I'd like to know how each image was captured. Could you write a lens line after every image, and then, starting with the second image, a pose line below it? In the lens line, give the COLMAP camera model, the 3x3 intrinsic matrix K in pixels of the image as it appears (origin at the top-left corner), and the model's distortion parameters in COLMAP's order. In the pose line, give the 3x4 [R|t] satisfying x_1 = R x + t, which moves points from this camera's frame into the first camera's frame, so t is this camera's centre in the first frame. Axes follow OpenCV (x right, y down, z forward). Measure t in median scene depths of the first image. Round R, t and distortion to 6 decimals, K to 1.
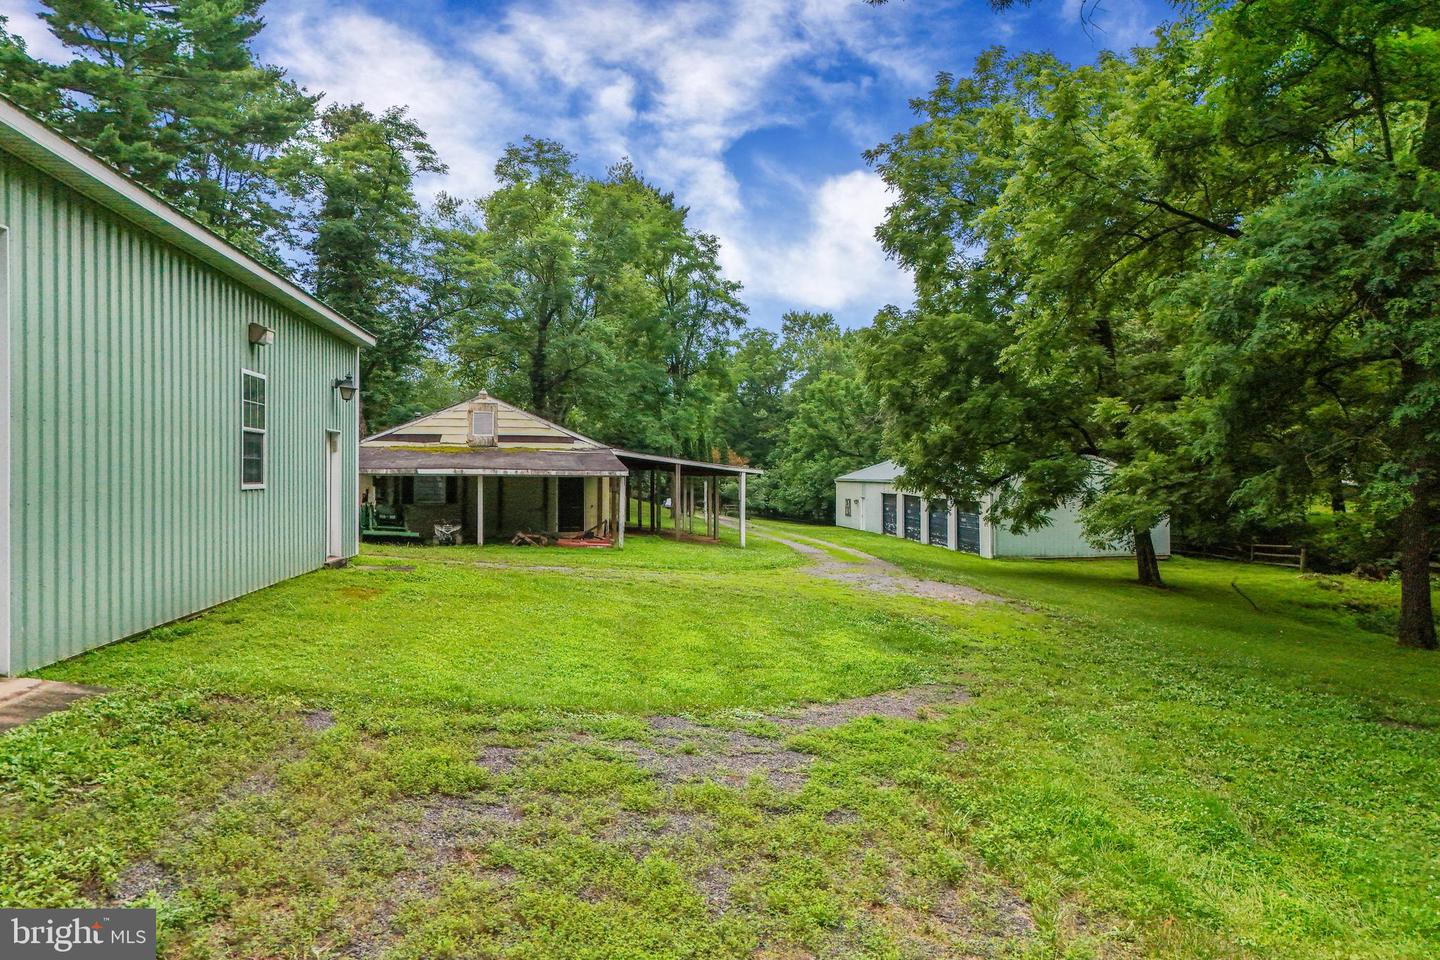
lens RADIAL K [[1064.0, 0, 720.0], [0, 1064.0, 480.0], [0, 0, 1]] dist [0.074121, -0.078037]
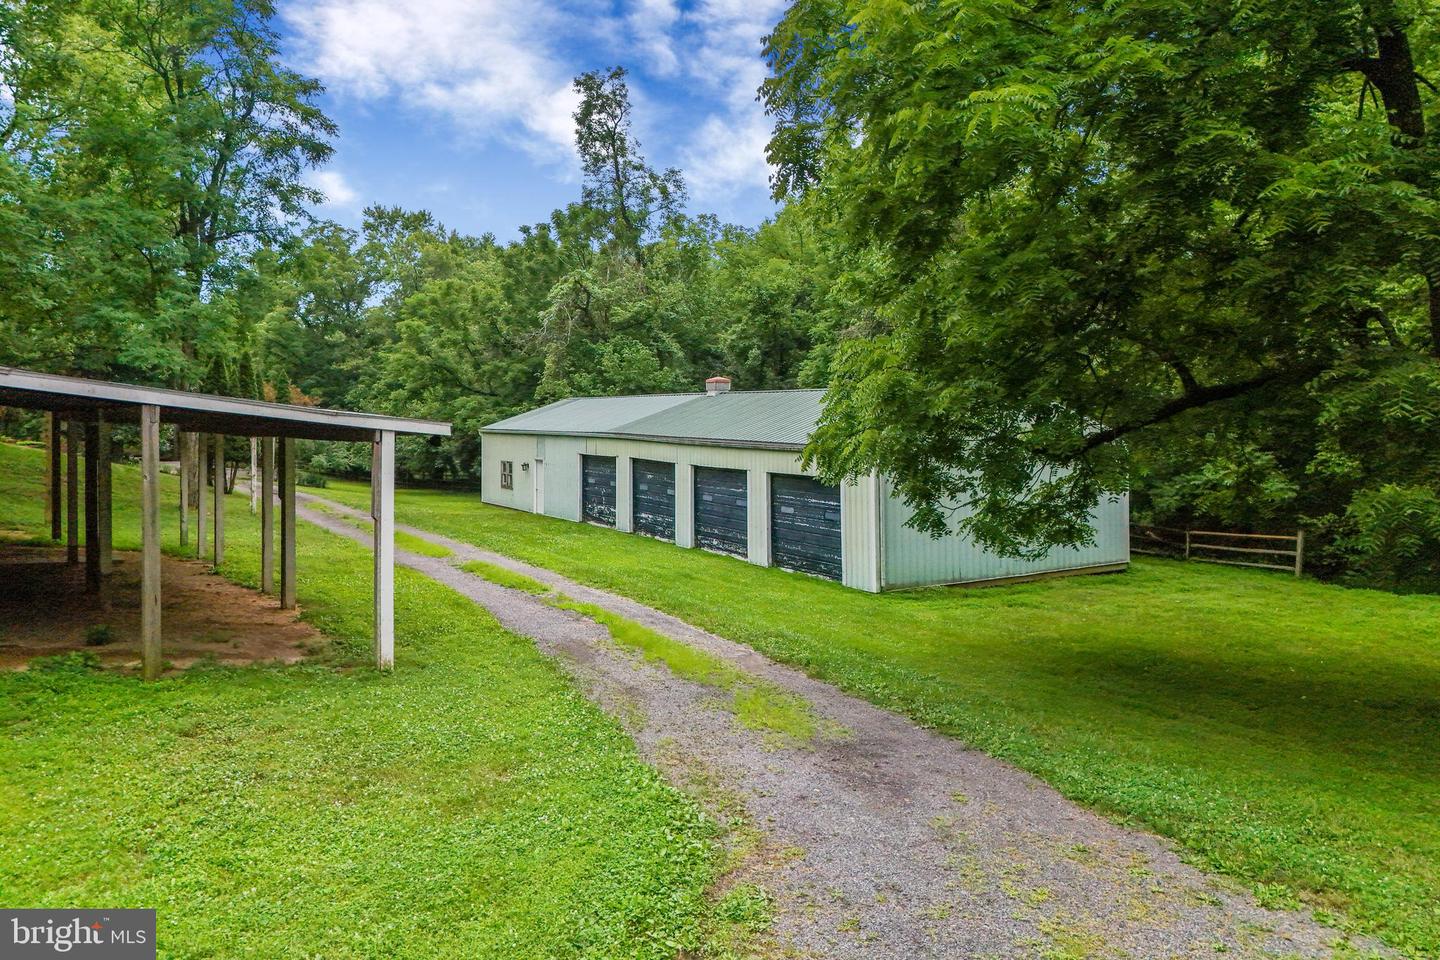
lens RADIAL K [[1037.5, 0, 718.5], [0, 1037.5, 427.4], [0, 0, 1]] dist [0.055598, -0.000377]
pose [[0.918894, -0.007952, 0.394424, -0.009049], [0.005599, 0.999959, 0.007117, -0.007716], [-0.394464, -0.004332, 0.918901, 0.511120]]
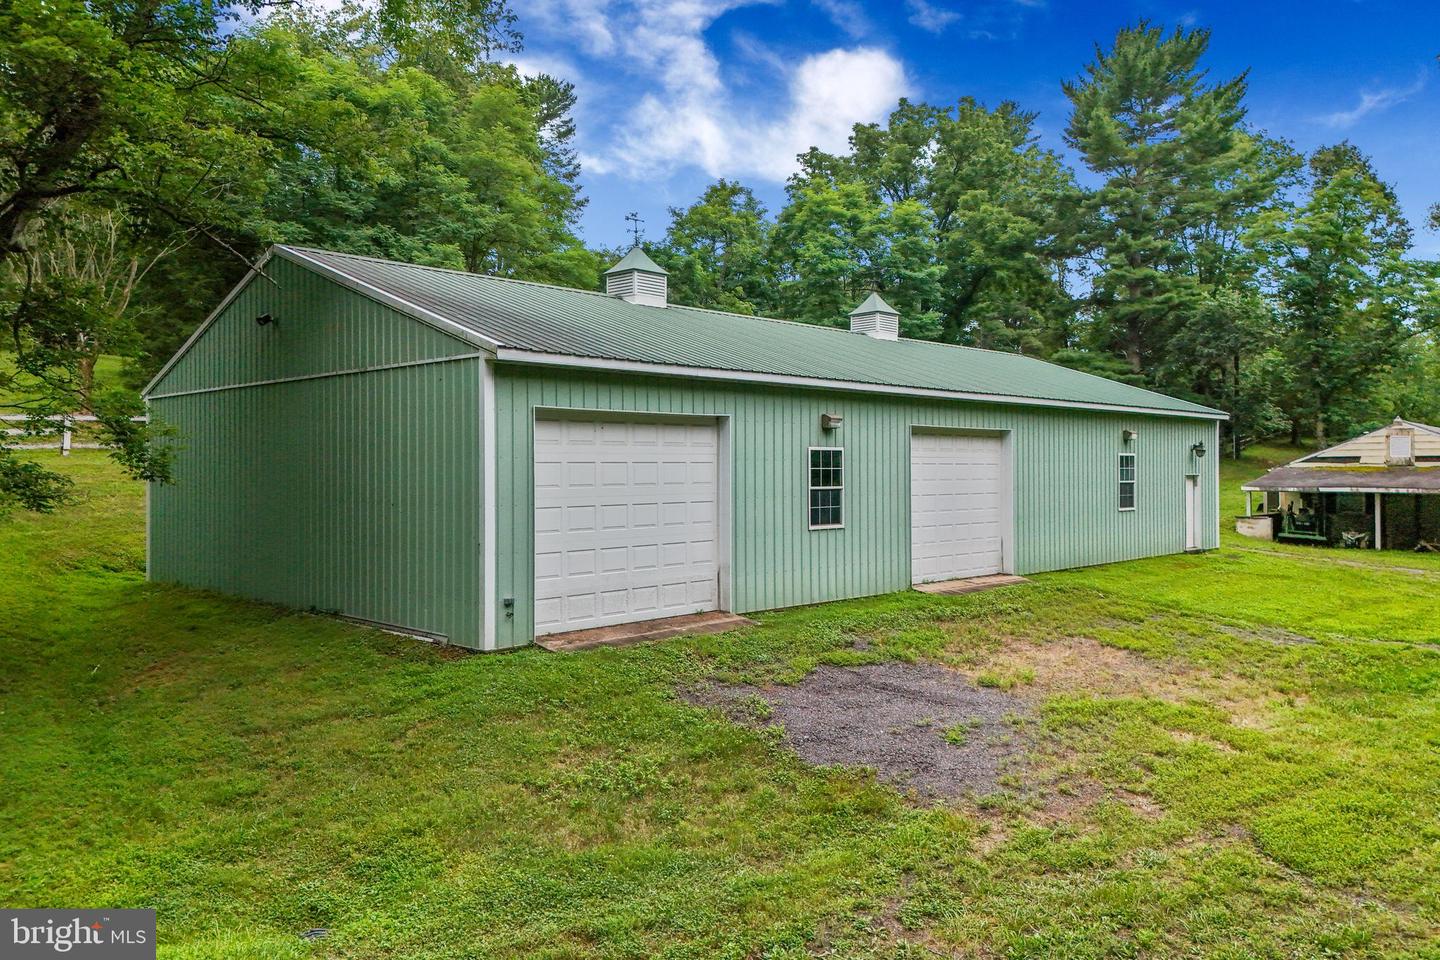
lens RADIAL K [[1067.1, 0, 720.4], [0, 1067.1, 461.8], [0, 0, 1]] dist [0.073730, -0.075881]
pose [[0.616402, -0.009931, -0.787369, 0.180303], [-0.000059, 0.999920, -0.012658, -0.014784], [0.787432, 0.007849, 0.616352, -0.224561]]
